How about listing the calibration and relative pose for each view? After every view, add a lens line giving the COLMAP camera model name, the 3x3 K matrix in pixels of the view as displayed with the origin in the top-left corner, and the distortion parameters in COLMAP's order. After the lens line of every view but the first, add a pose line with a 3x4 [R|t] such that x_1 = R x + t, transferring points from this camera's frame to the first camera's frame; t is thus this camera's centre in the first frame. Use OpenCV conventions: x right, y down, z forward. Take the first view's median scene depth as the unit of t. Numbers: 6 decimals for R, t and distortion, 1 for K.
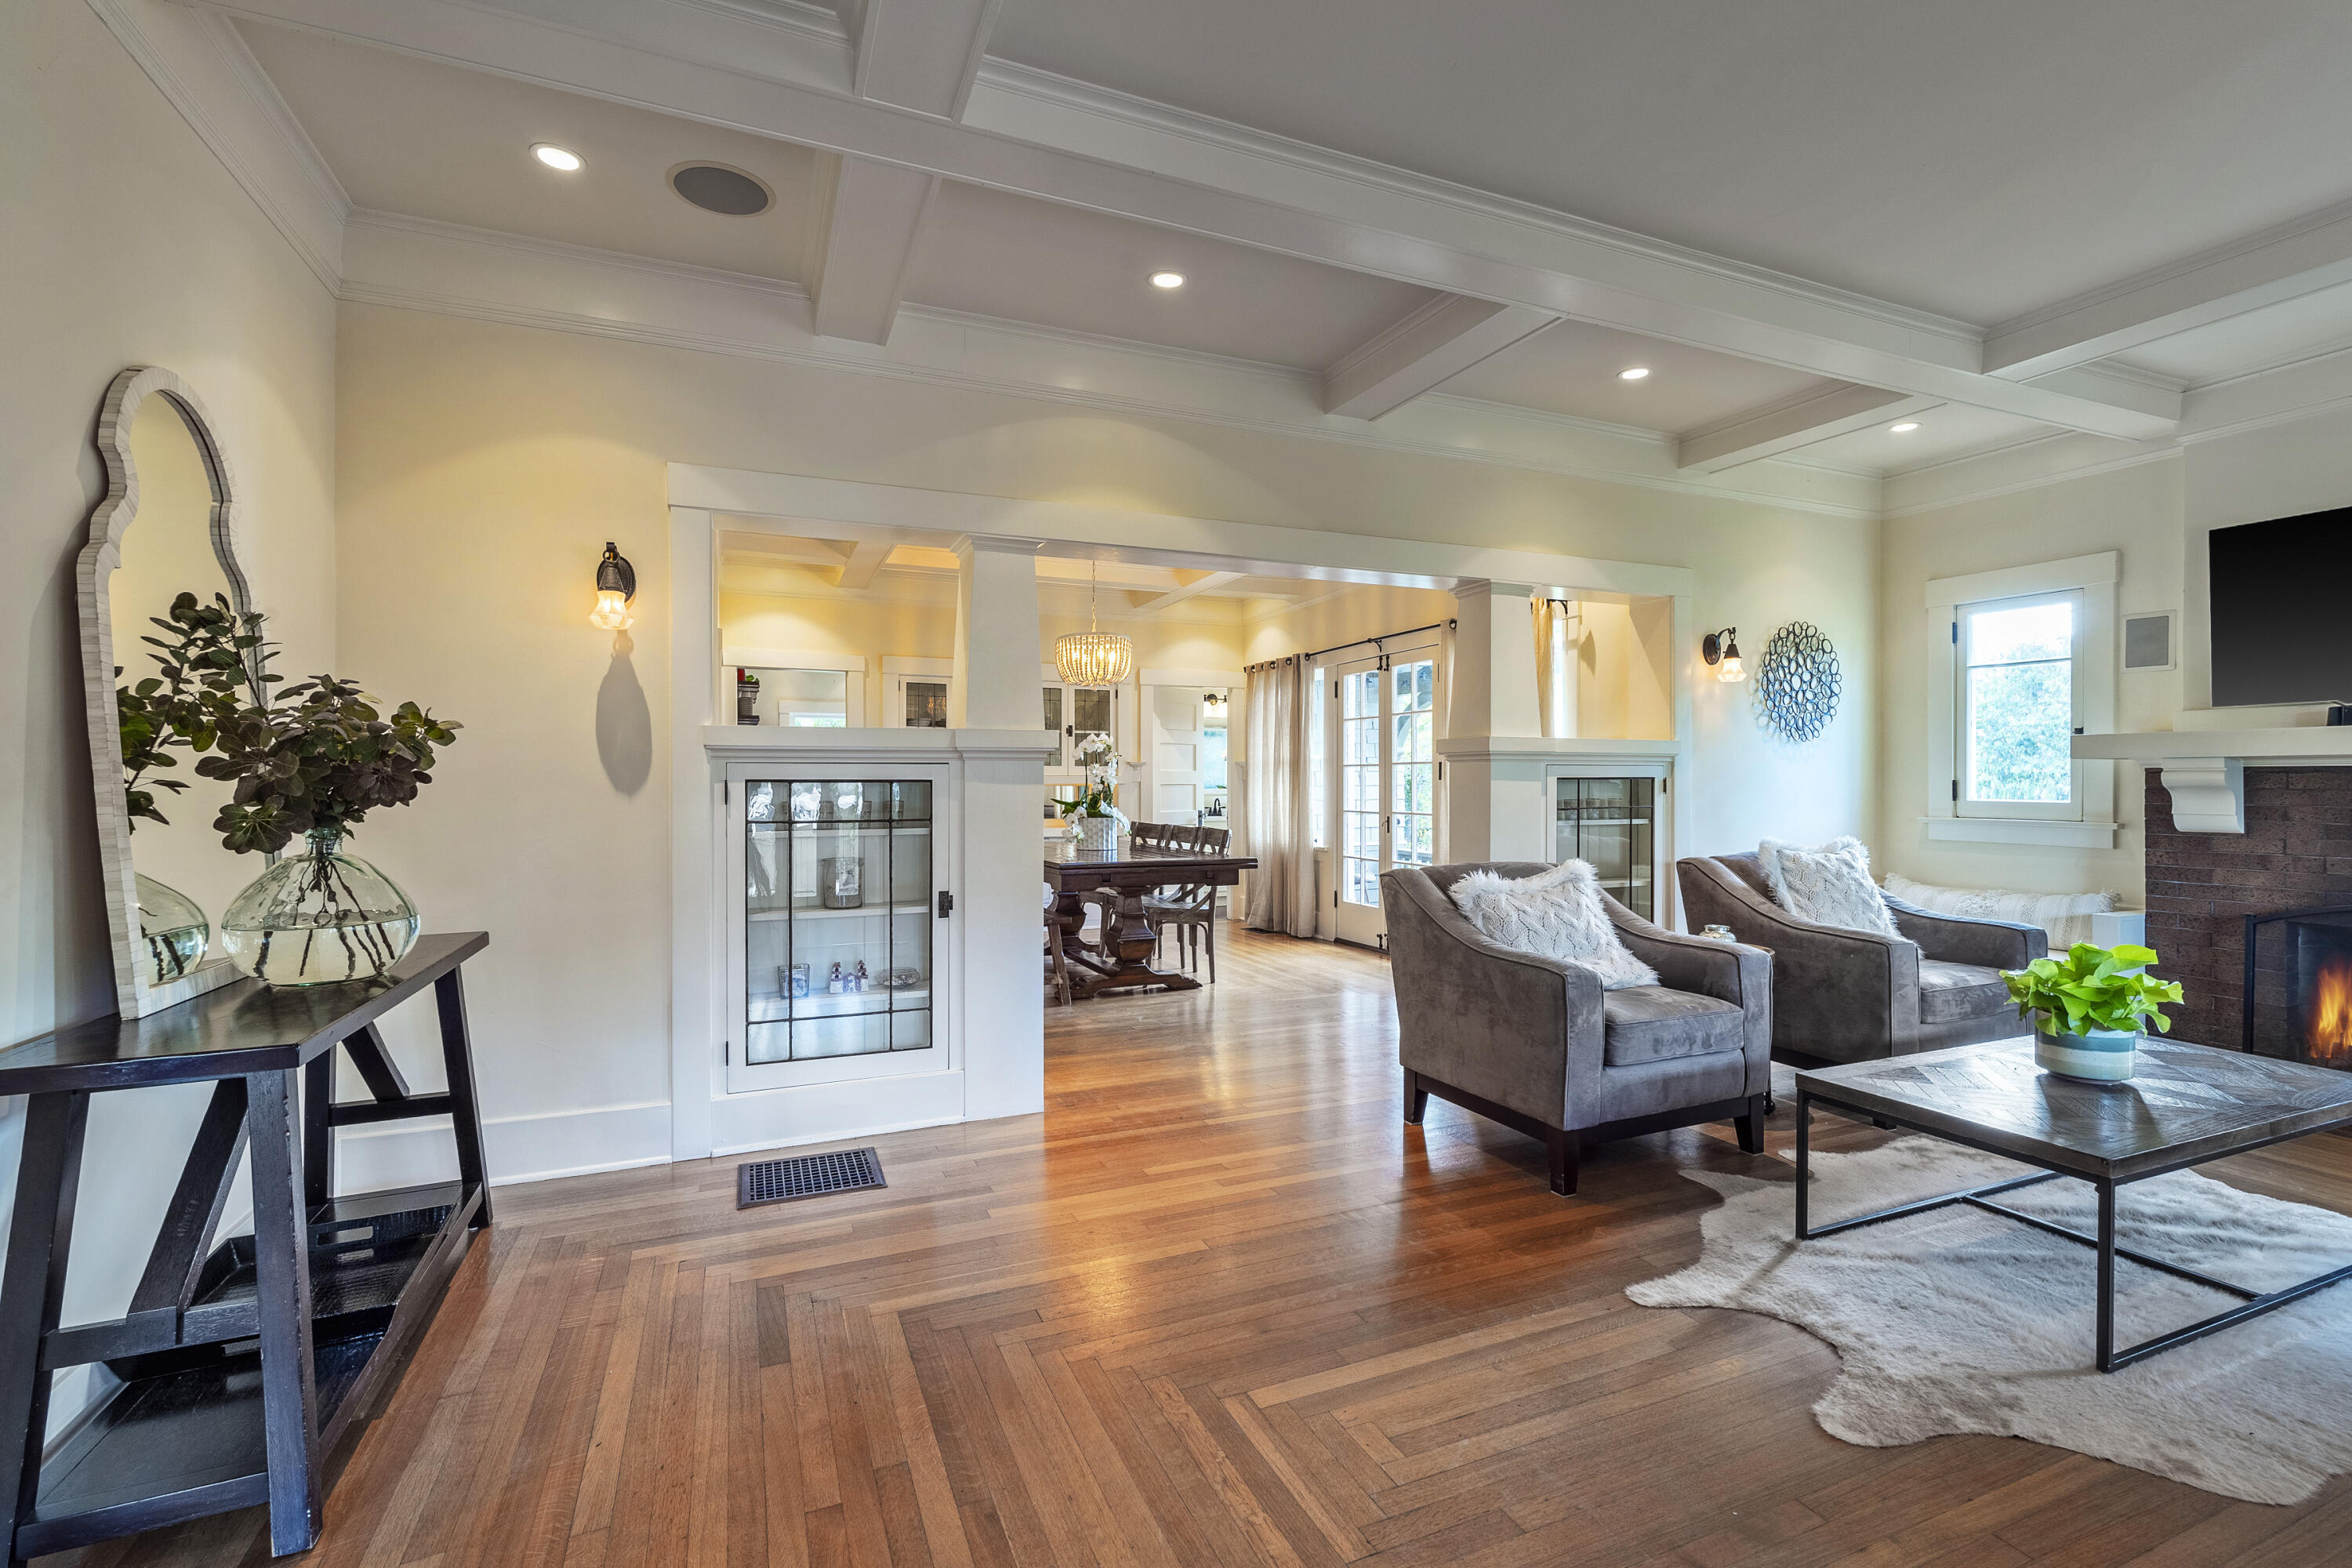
lens RADIAL K [[1097.5, 0, 1187.7], [0, 1097.5, 785.9], [0, 0, 1]] dist [-0.002315, -0.000009]
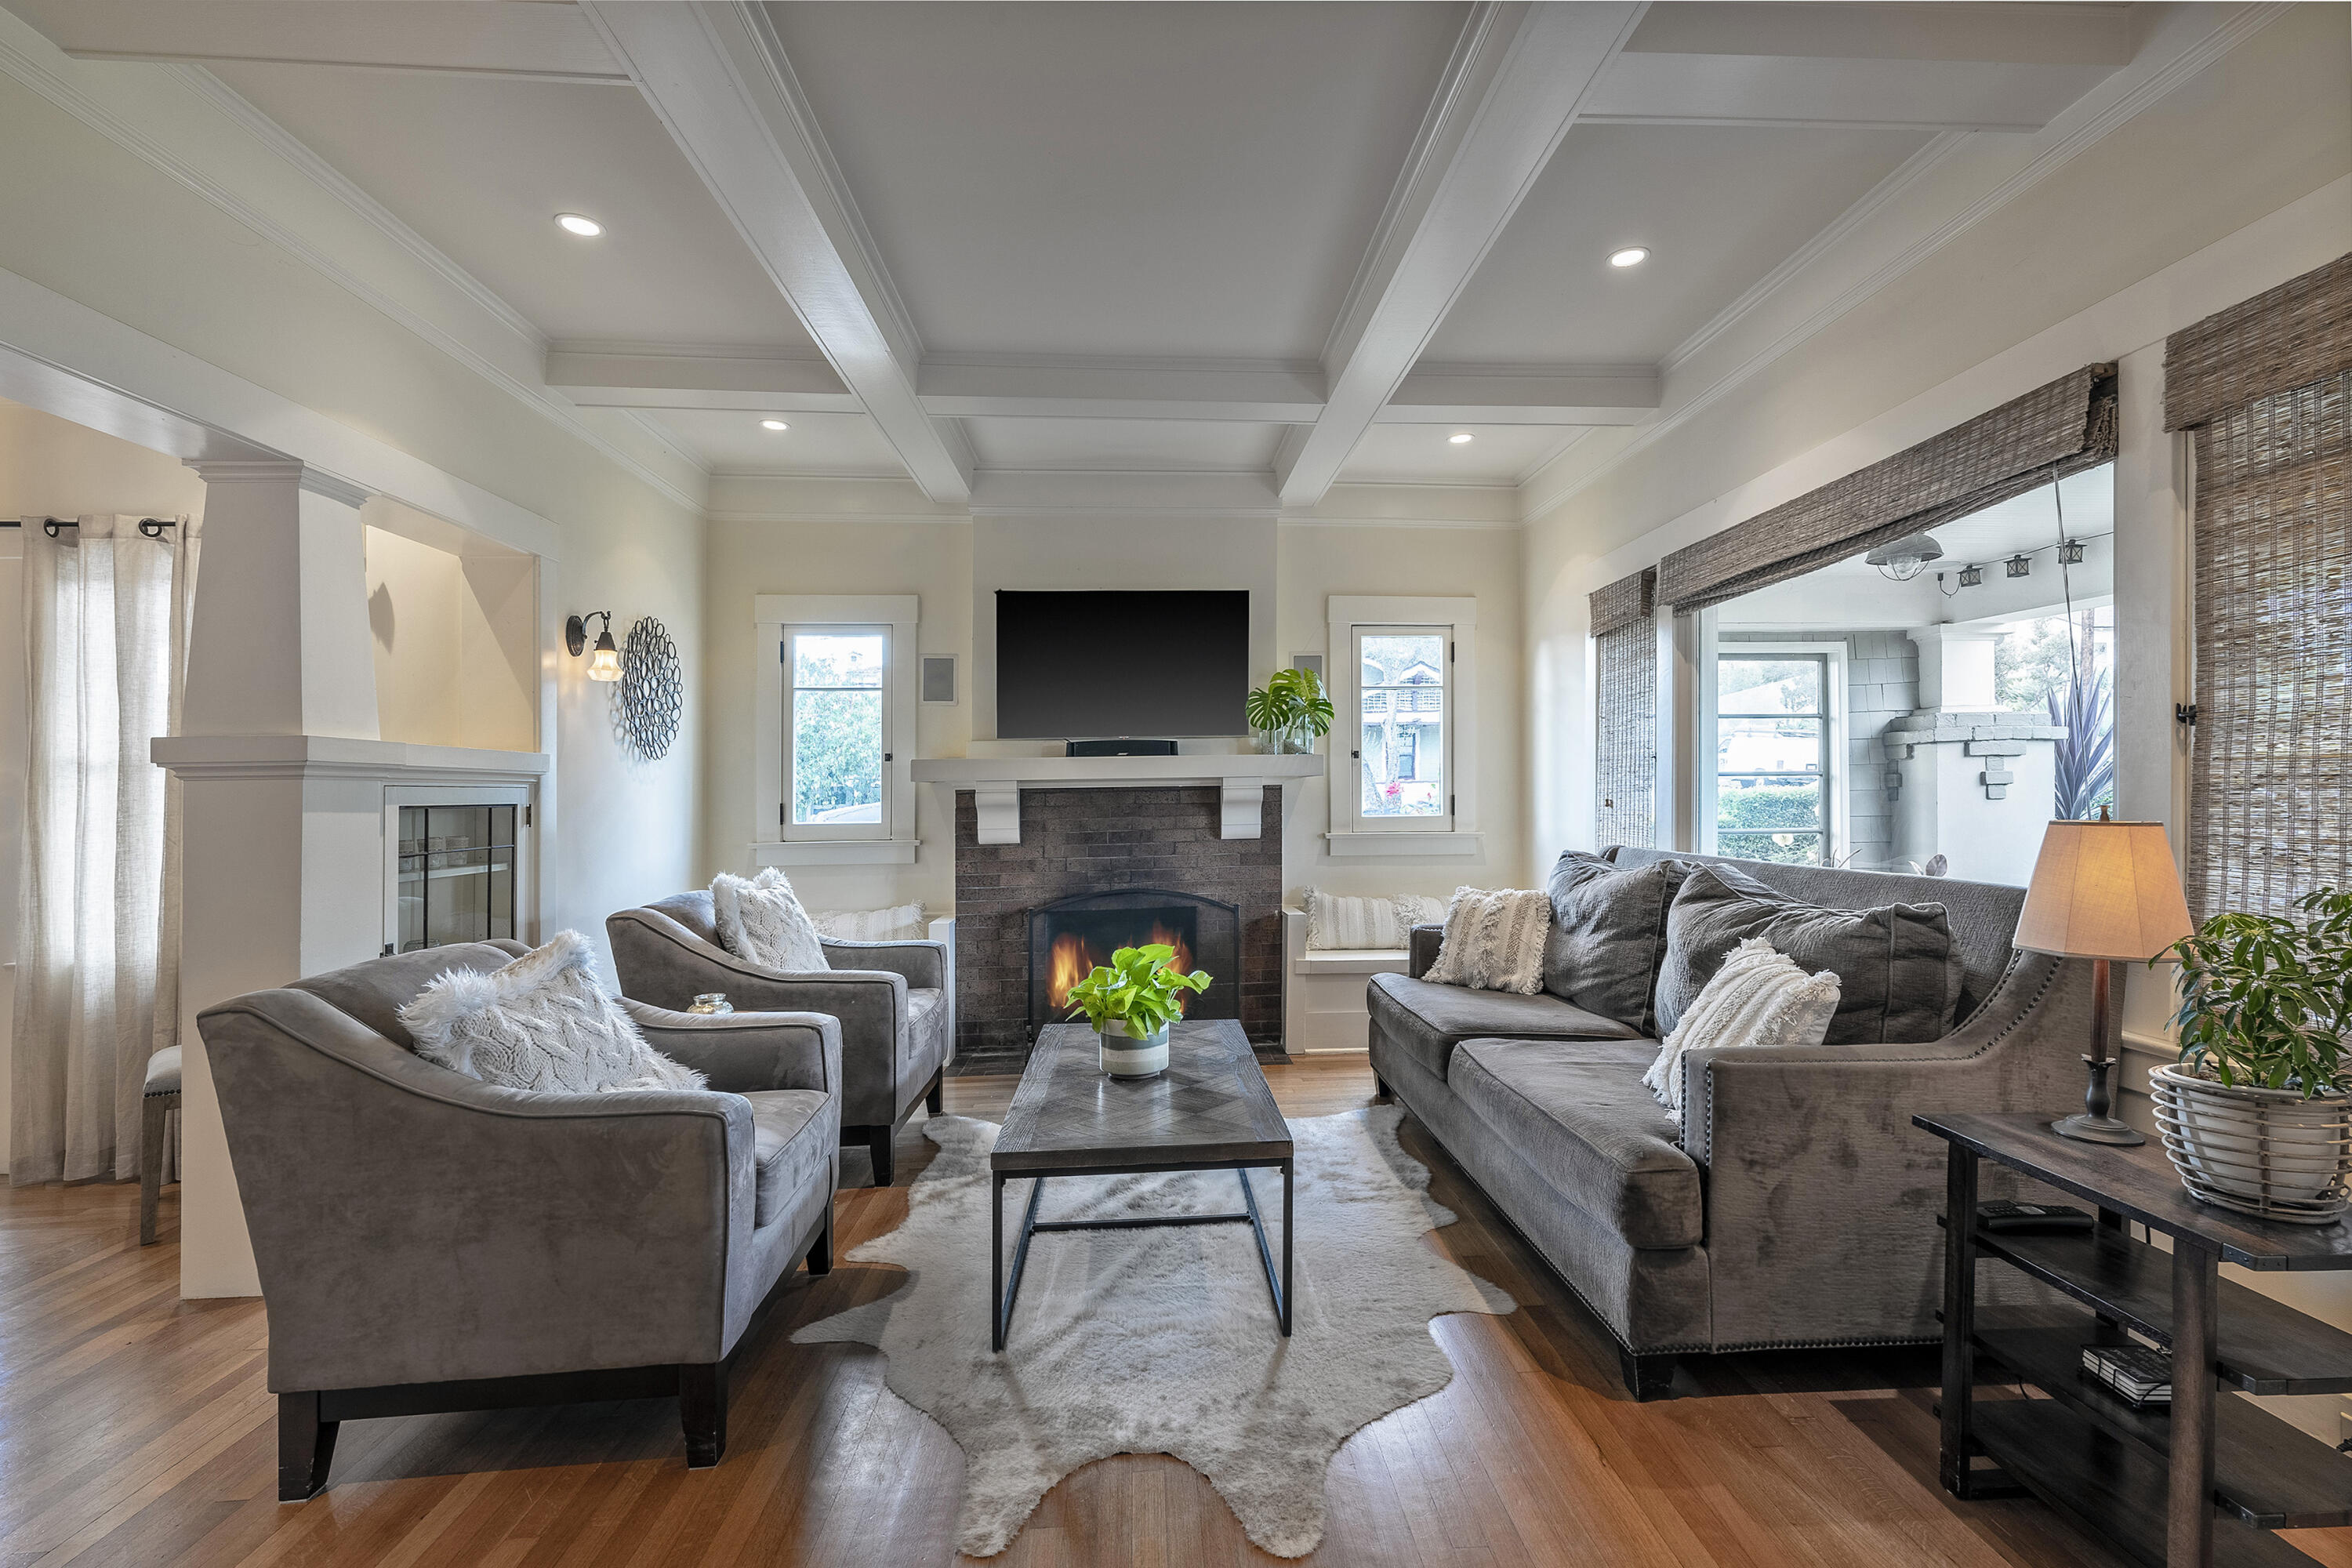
lens RADIAL K [[1097.5, 0, 1176.3], [0, 1097.5, 789.0], [0, 0, 1]] dist [-0.002315, -0.000009]
pose [[0.306531, 0.000572, 0.951861, -0.133254], [0.020182, 0.999771, -0.007101, -0.004234], [-0.951647, 0.021387, 0.306449, 0.411438]]
